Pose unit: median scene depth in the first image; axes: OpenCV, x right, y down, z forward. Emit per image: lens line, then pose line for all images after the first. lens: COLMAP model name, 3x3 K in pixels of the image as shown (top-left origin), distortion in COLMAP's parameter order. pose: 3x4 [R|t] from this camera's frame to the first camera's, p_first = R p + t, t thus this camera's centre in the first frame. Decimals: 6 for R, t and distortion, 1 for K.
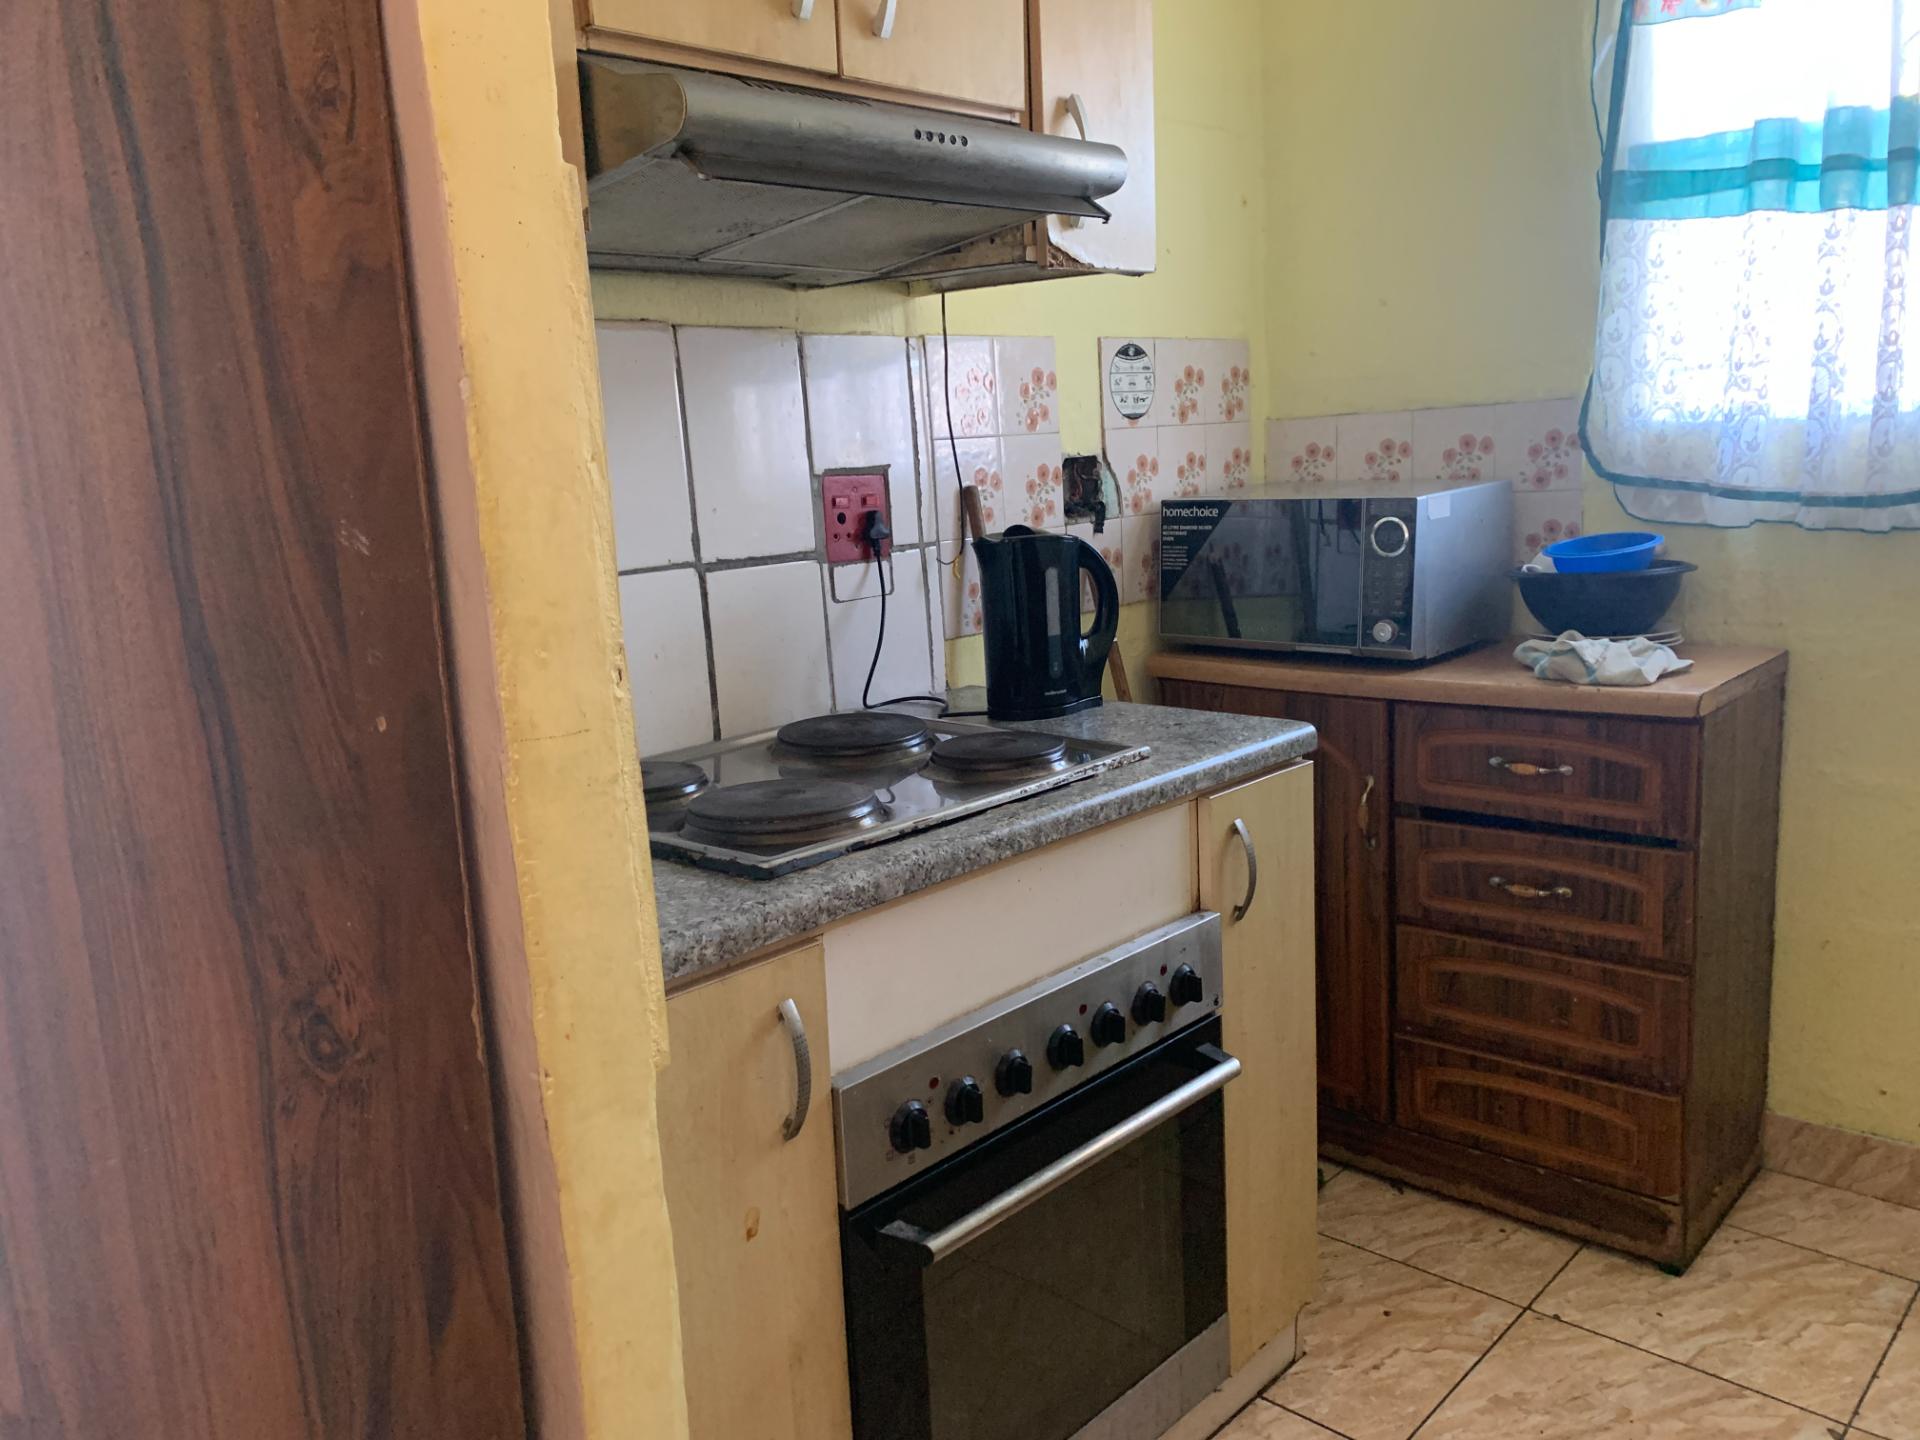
lens RADIAL K [[1472.0, 0, 952.2], [0, 1472.0, 728.5], [0, 0, 1]] dist [0.036526, -0.042281]
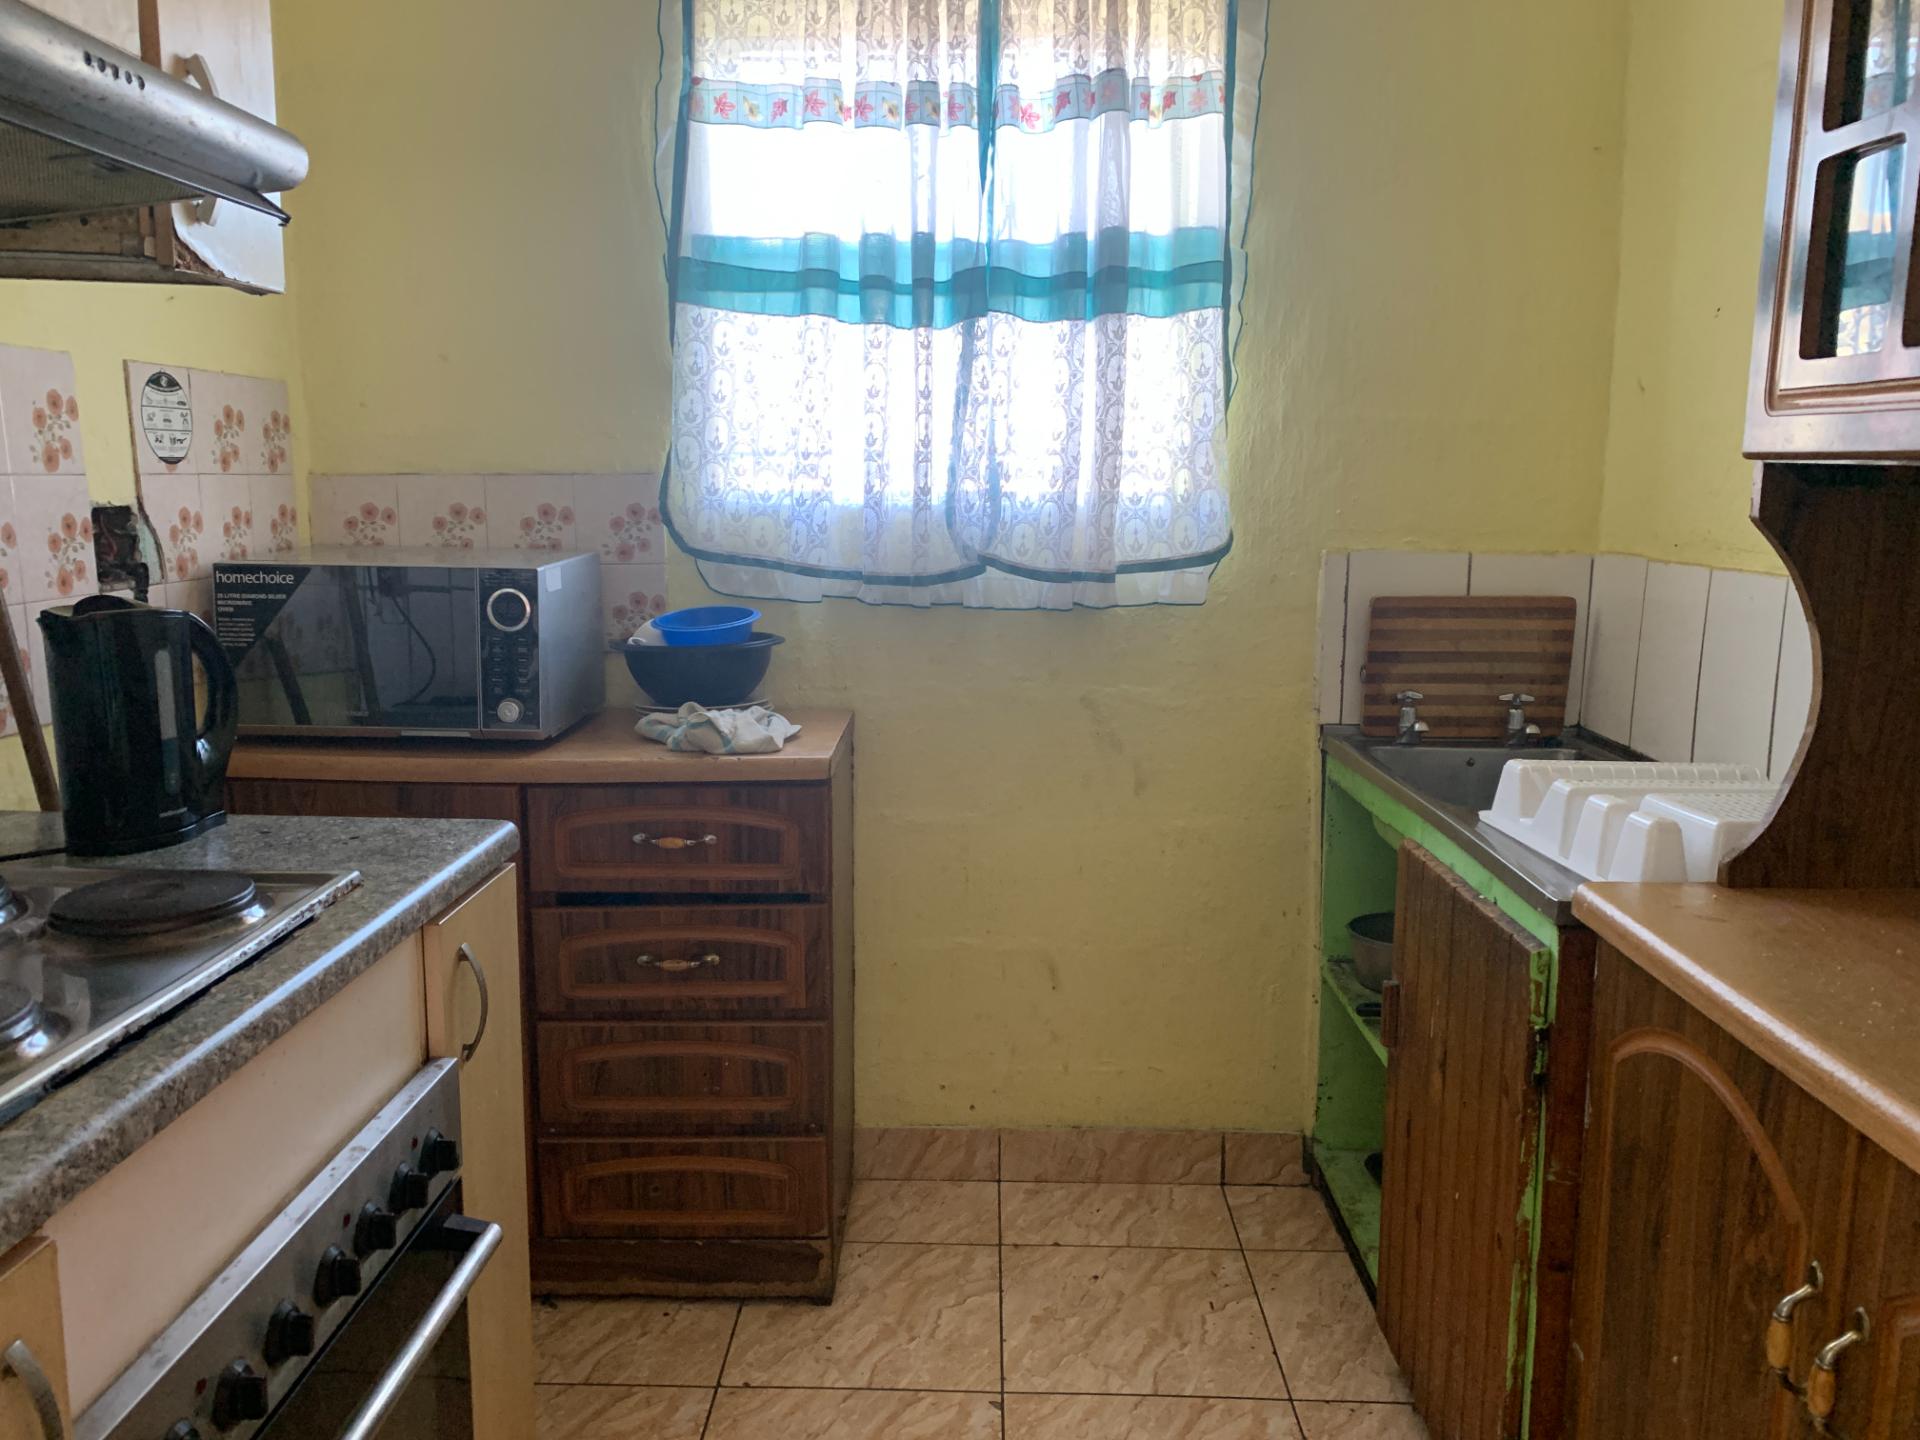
lens RADIAL K [[1472.0, 0, 954.3], [0, 1472.0, 732.8], [0, 0, 1]] dist [0.036526, -0.042281]
pose [[0.743592, -0.057843, 0.666127, -0.124120], [0.082334, 0.996590, -0.005371, -0.024979], [-0.663545, 0.058839, 0.745819, 0.127320]]
